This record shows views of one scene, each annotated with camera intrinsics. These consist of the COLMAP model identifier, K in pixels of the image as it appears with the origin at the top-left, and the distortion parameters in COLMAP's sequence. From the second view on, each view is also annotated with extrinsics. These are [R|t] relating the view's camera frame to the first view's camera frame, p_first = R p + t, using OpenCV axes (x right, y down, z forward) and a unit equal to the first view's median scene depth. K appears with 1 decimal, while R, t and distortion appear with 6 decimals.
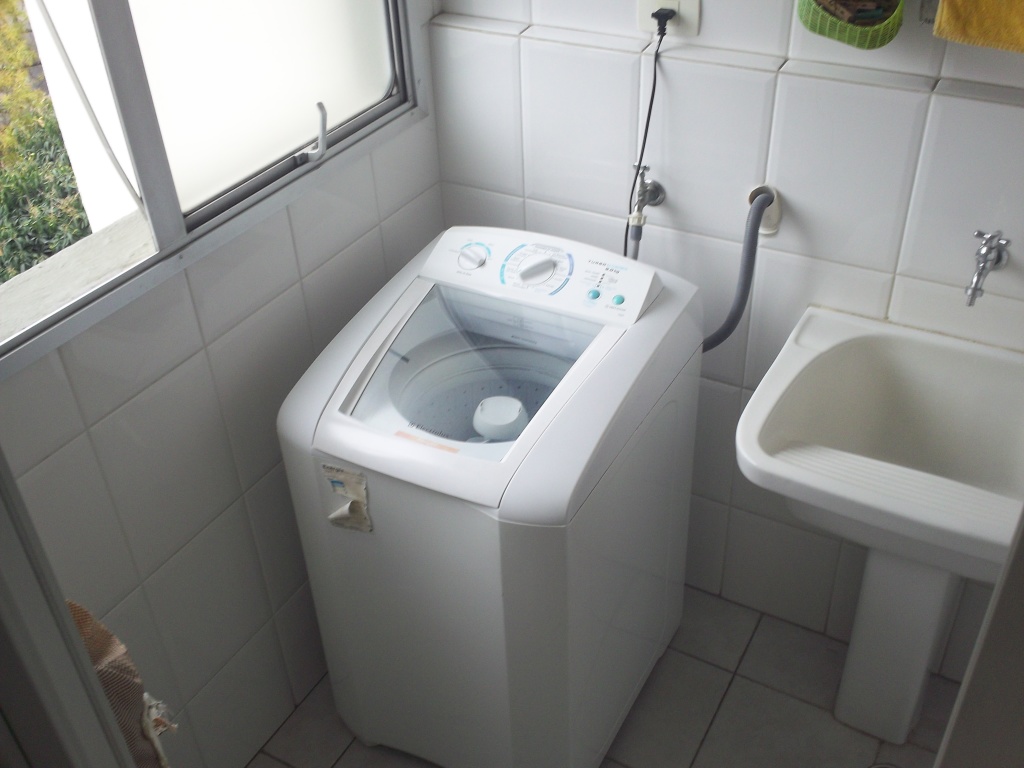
lens RADIAL K [[1041.9, 0, 521.6], [0, 1041.9, 396.2], [0, 0, 1]] dist [0.137132, -0.304060]
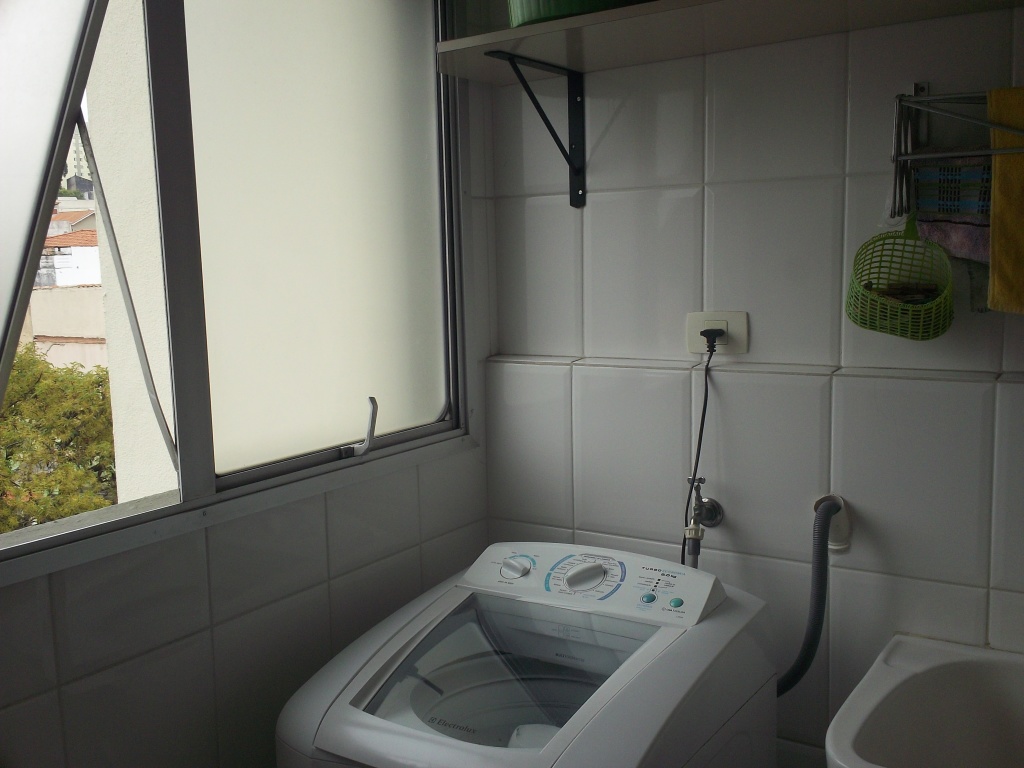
lens RADIAL K [[1041.9, 0, 521.6], [0, 1041.9, 396.2], [0, 0, 1]] dist [0.137132, -0.304060]
pose [[0.998114, 0.020120, -0.057991, 0.008943], [-0.045314, 0.878809, -0.475017, 0.177965], [0.041406, 0.476749, 0.878064, 0.119563]]
